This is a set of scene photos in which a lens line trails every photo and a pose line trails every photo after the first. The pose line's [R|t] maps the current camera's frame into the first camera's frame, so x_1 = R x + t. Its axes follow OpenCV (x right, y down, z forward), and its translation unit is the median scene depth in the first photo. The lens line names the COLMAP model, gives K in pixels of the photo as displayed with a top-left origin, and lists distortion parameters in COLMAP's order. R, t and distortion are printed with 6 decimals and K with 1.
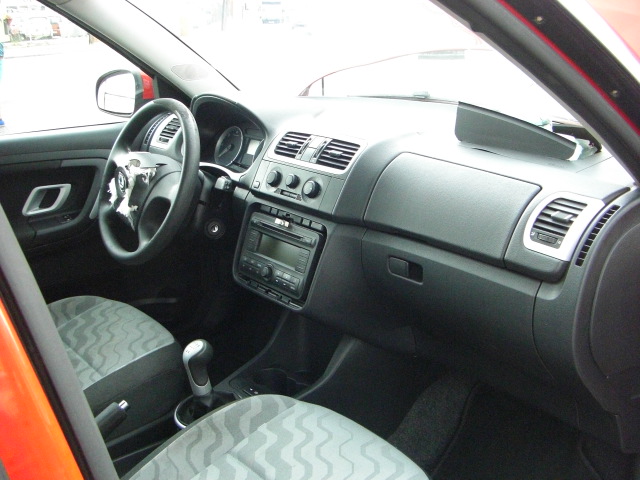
lens RADIAL K [[728.8, 0, 320.6], [0, 728.8, 223.5], [0, 0, 1]] dist [-0.205369, 0.180820]
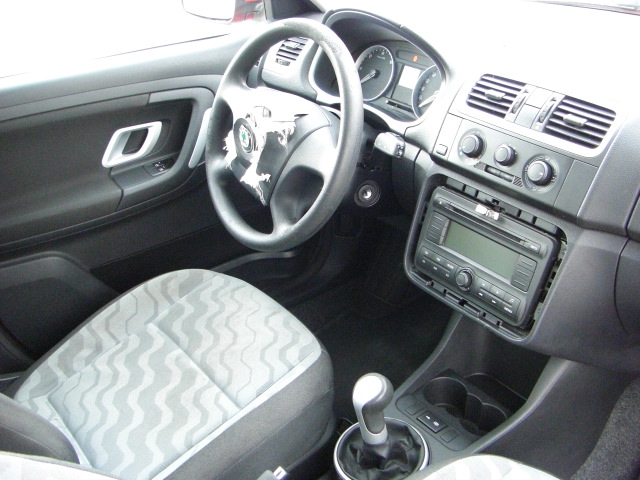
lens RADIAL K [[728.8, 0, 320.6], [0, 728.8, 223.5], [0, 0, 1]] dist [-0.205369, 0.180820]
pose [[0.998264, 0.003407, -0.058798, -0.163450], [0.008330, 0.980125, 0.198206, -0.123149], [0.058304, -0.198352, 0.978395, 0.280651]]
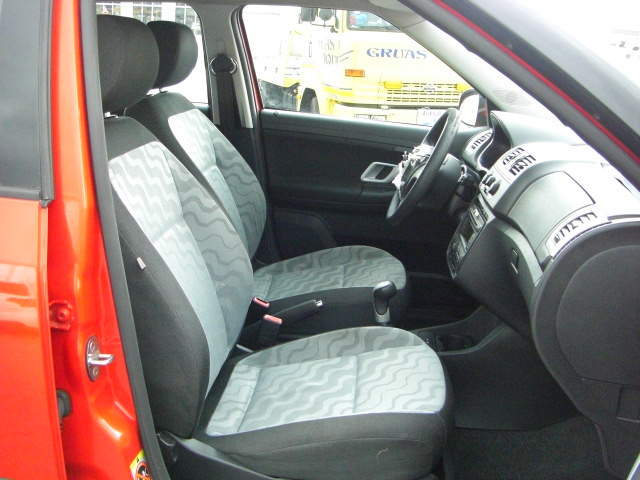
lens RADIAL K [[728.8, 0, 320.6], [0, 728.8, 223.5], [0, 0, 1]] dist [-0.205369, 0.180820]
pose [[0.713075, 0.239640, -0.658860, 0.536544], [-0.283461, 0.958077, 0.041685, 0.037273], [0.641228, 0.157037, 0.751110, -0.086041]]
